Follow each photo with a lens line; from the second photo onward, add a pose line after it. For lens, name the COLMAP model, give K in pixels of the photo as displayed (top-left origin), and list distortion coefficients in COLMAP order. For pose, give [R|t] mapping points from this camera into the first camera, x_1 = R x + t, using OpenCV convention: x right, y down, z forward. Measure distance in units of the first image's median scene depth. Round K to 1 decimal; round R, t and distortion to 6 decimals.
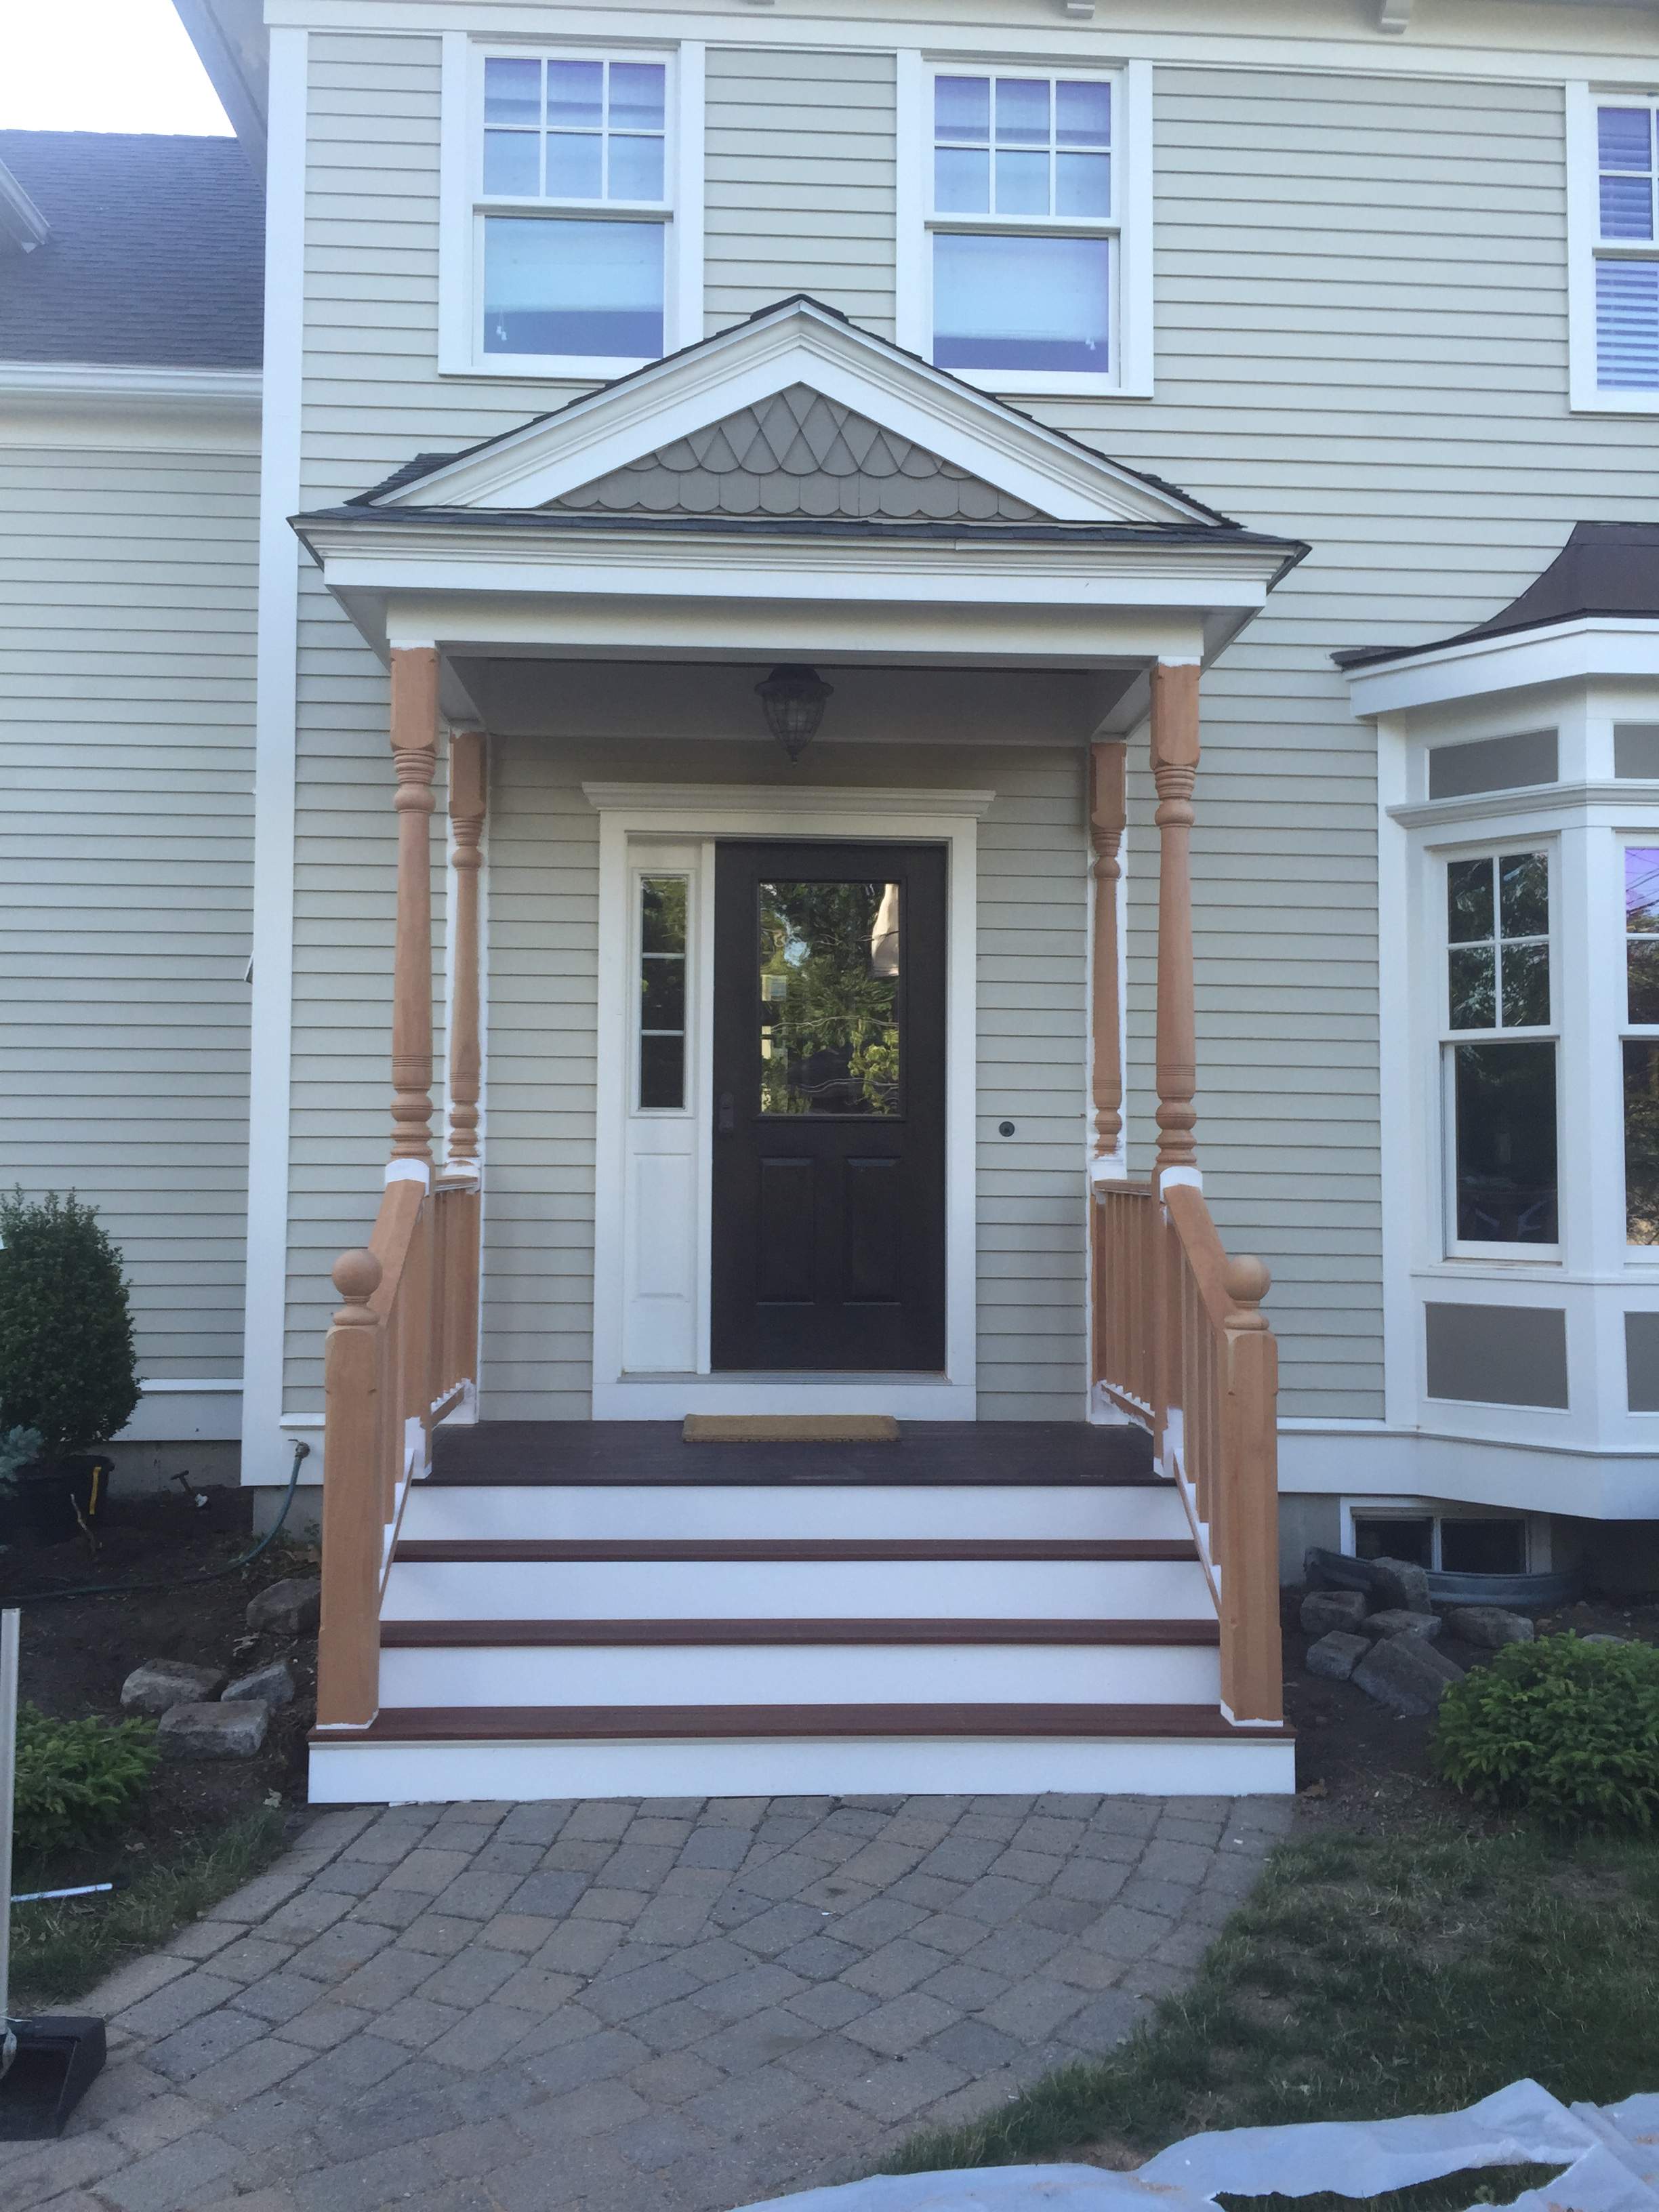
lens RADIAL K [[1901.7, 0, 895.0], [0, 1901.7, 1122.0], [0, 0, 1]] dist [0.003338, 0.009565]
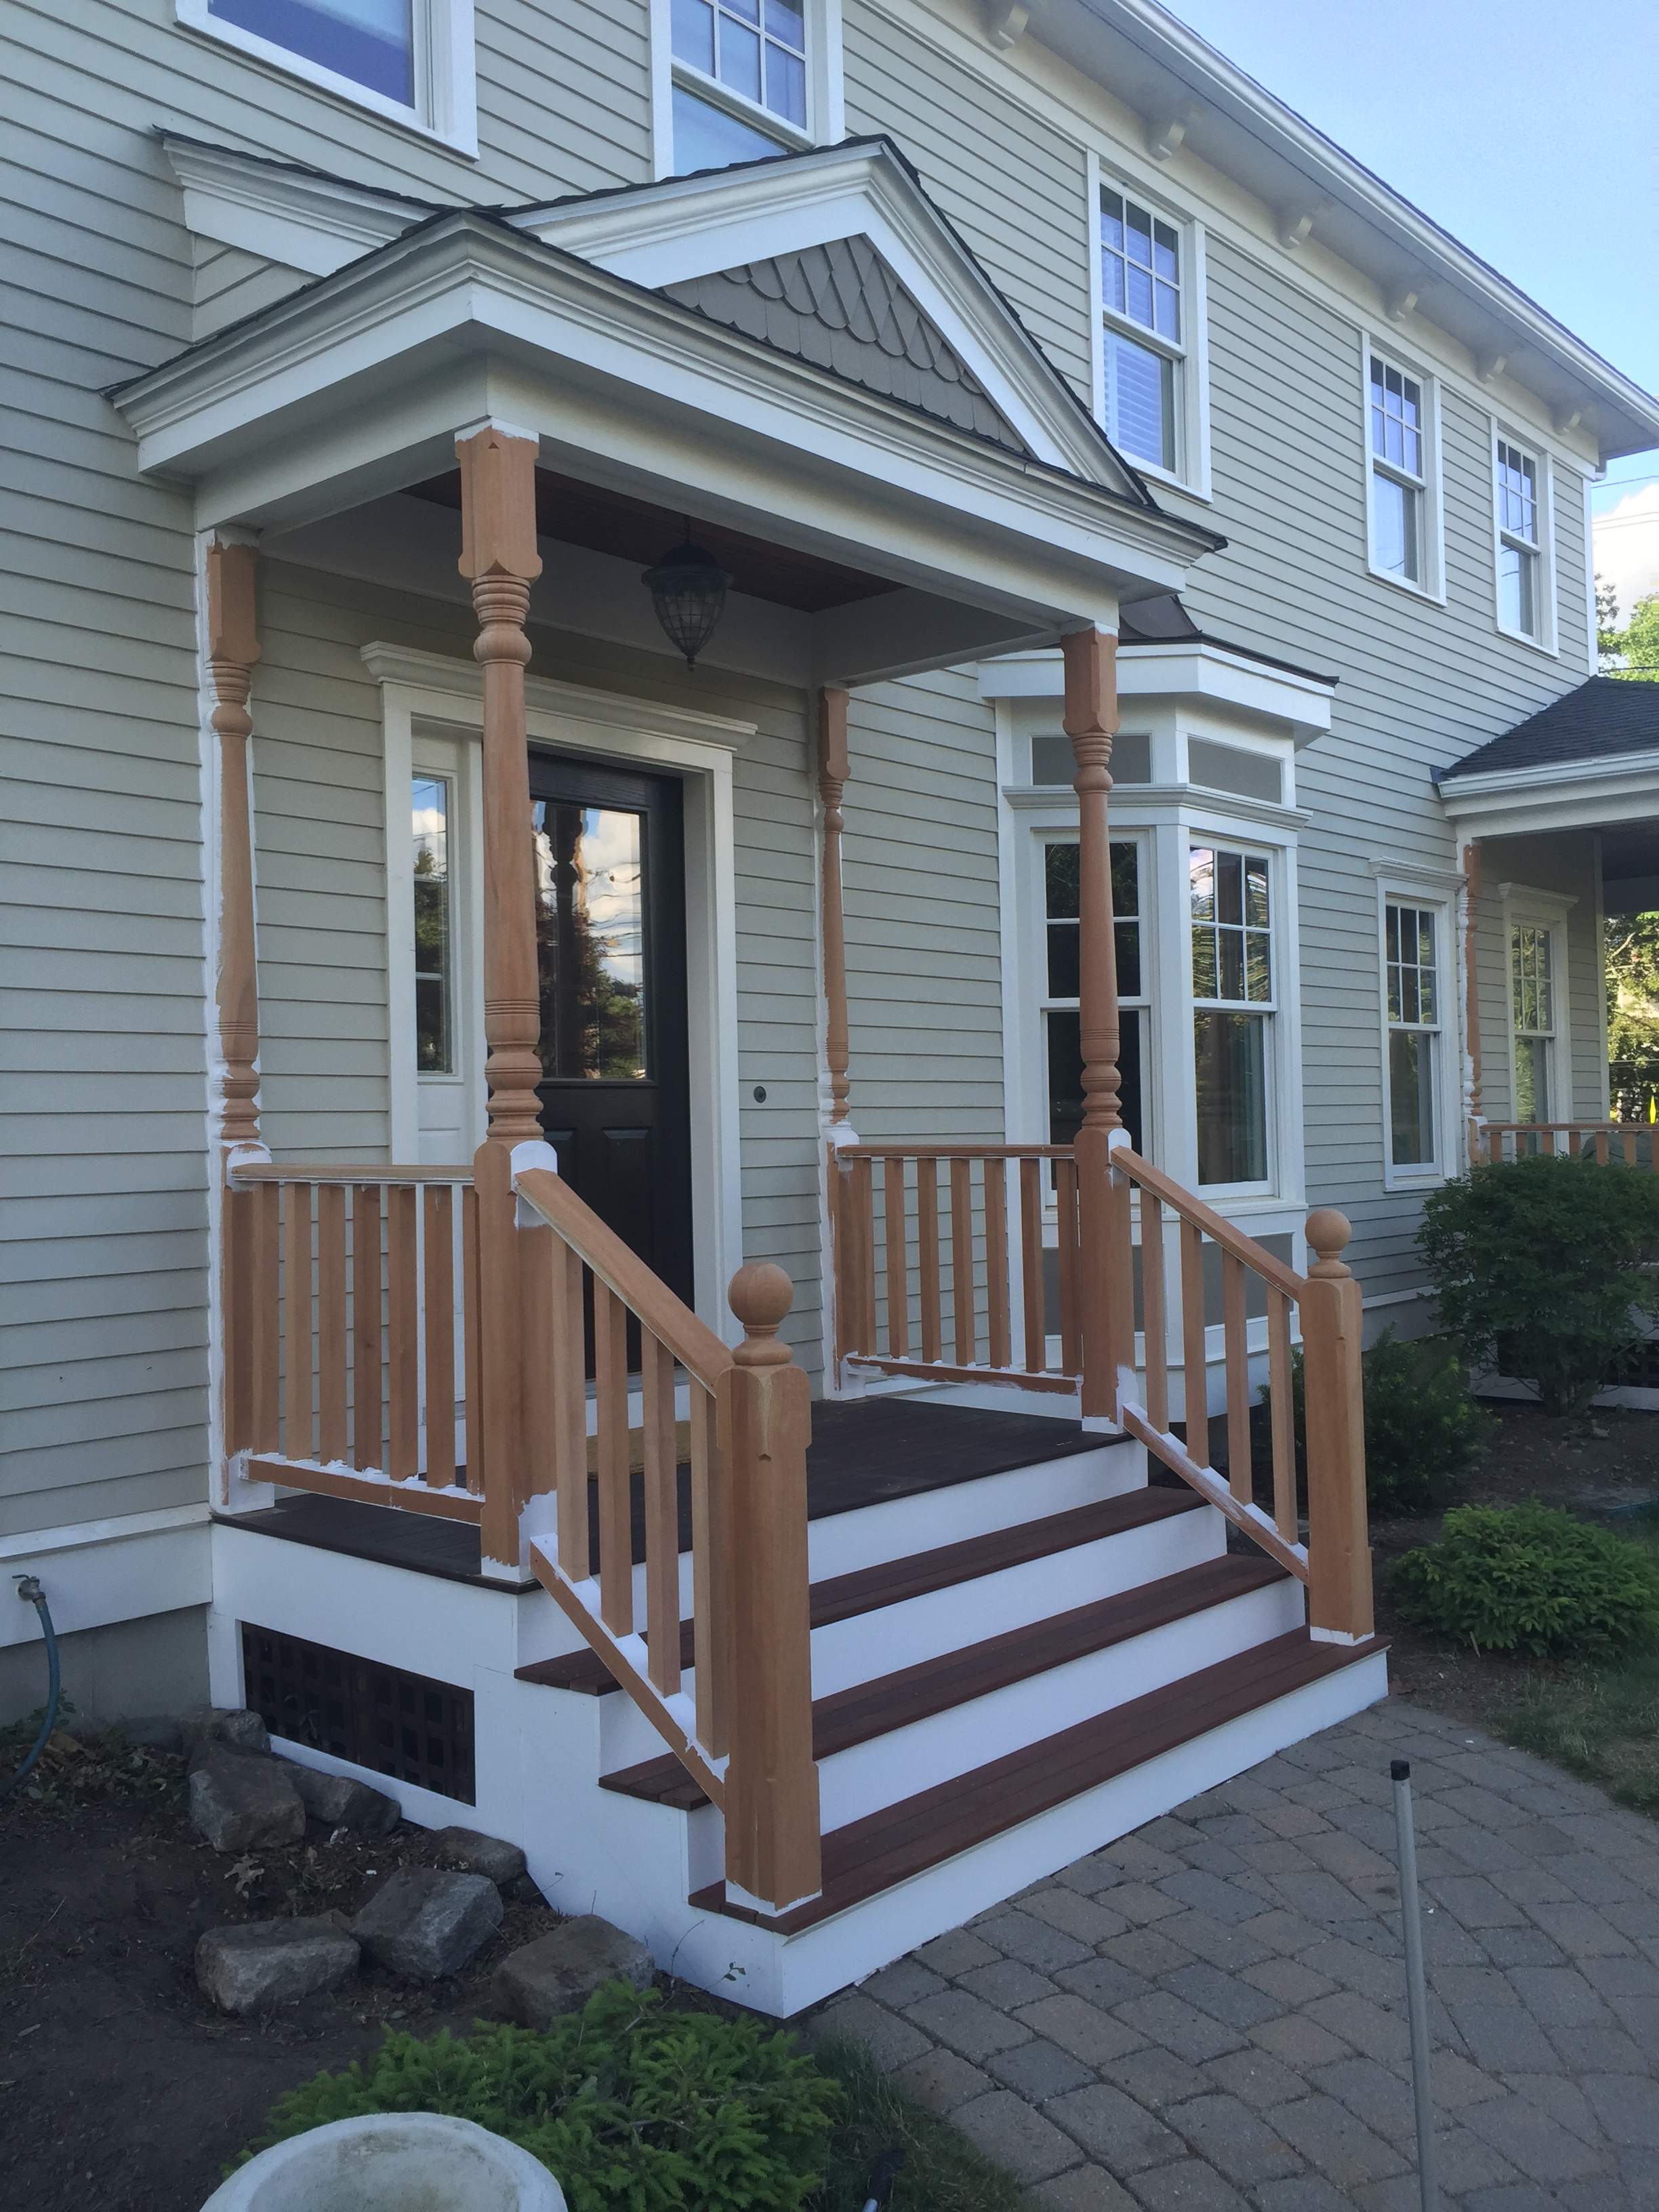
lens RADIAL K [[1896.2, 0, 799.6], [0, 1896.2, 1099.2], [0, 0, 1]] dist [0.016115, 0.002035]
pose [[0.703282, -0.010165, 0.710838, -0.586679], [0.009111, 0.999945, 0.005285, 0.001466], [-0.710852, 0.002760, 0.703336, 0.347513]]
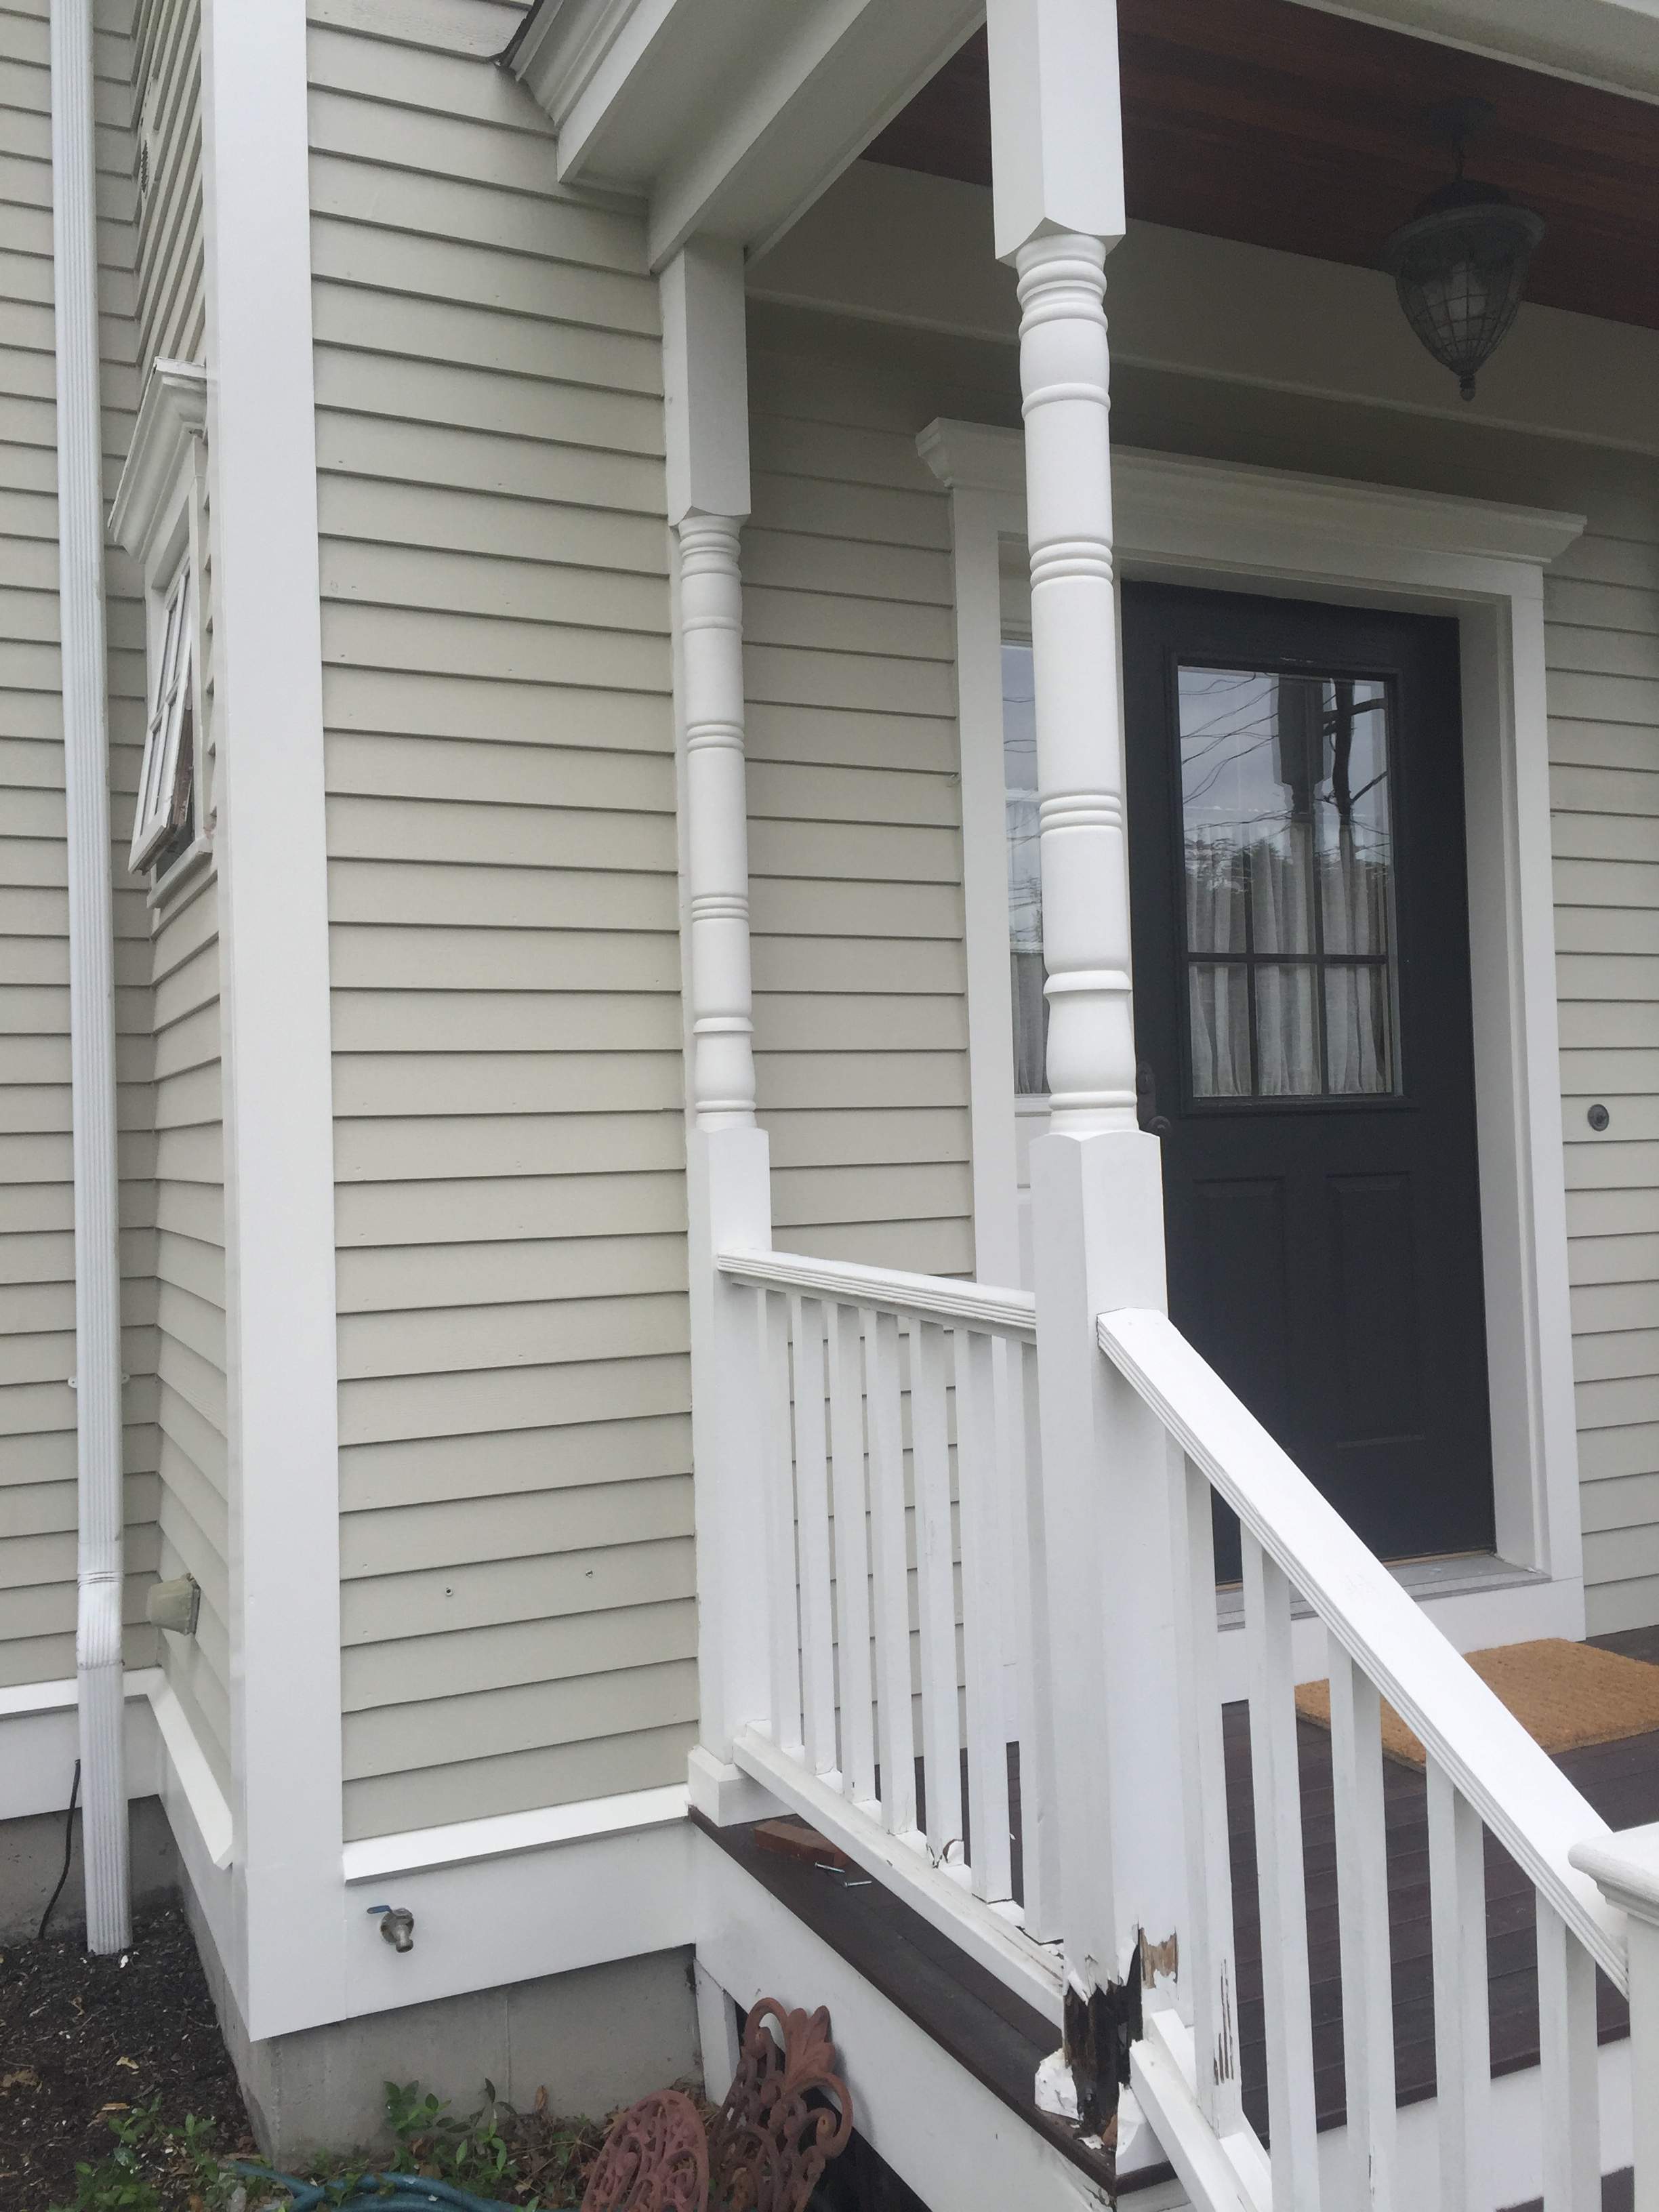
lens RADIAL K [[1892.4, 0, 829.5], [0, 1892.4, 1106.0], [0, 0, 1]] dist [0.007846, 0.011321]
pose [[0.924185, -0.026470, 0.381027, -0.375827], [0.027613, 0.999616, 0.002468, -0.007561], [-0.380946, 0.008240, 0.924560, 0.570748]]
